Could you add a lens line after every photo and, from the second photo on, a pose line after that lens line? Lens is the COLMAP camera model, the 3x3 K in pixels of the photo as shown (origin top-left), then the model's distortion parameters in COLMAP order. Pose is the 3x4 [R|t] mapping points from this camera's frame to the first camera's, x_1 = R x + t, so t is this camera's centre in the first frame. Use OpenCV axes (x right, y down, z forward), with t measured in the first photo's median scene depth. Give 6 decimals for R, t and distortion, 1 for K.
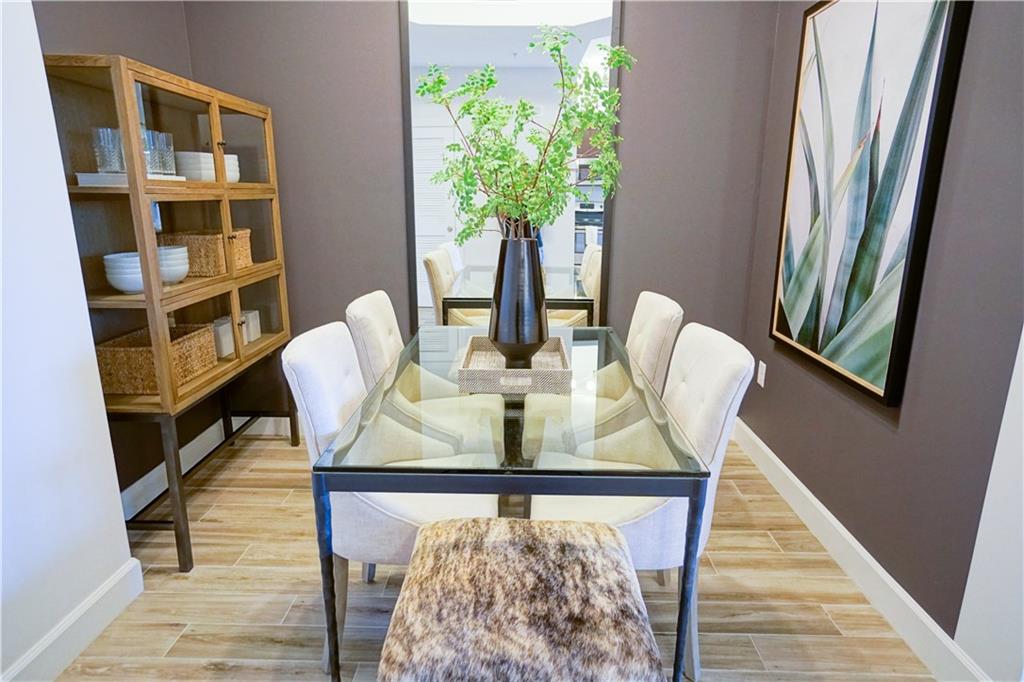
lens RADIAL K [[609.8, 0, 512.0], [0, 609.8, 341.0], [0, 0, 1]] dist [0.022585, 0.001192]
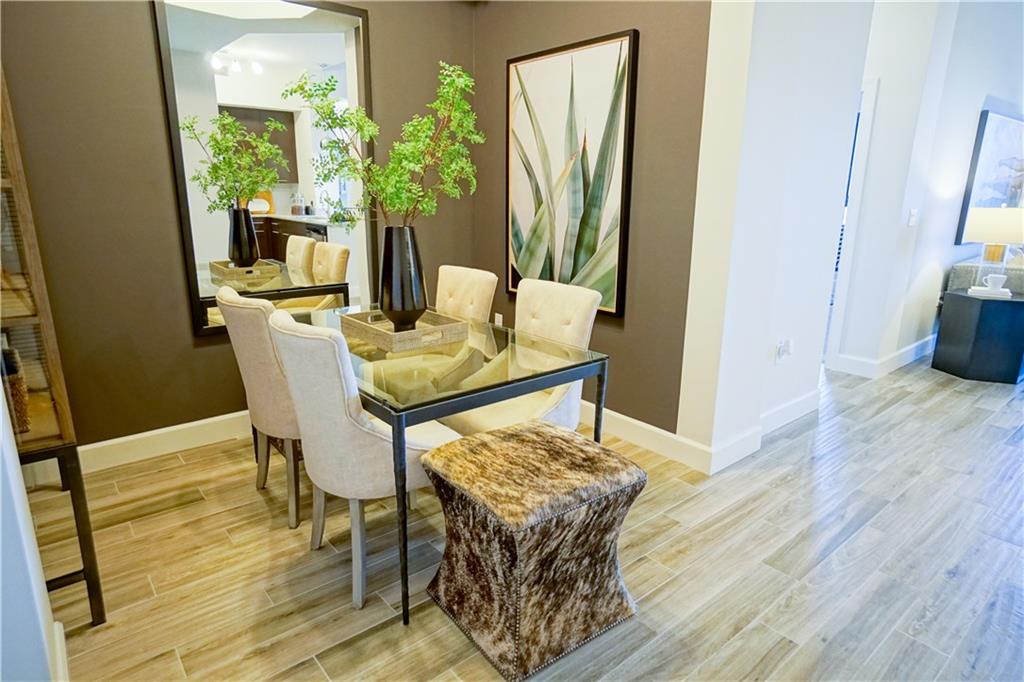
lens RADIAL K [[590.8, 0, 512.0], [0, 590.8, 341.0], [0, 0, 1]] dist [0.004114, 0.002801]
pose [[0.762991, -0.164889, 0.625025, -0.566802], [0.153624, 0.985470, 0.072445, 0.007248], [-0.627889, 0.040744, 0.777236, -0.046846]]
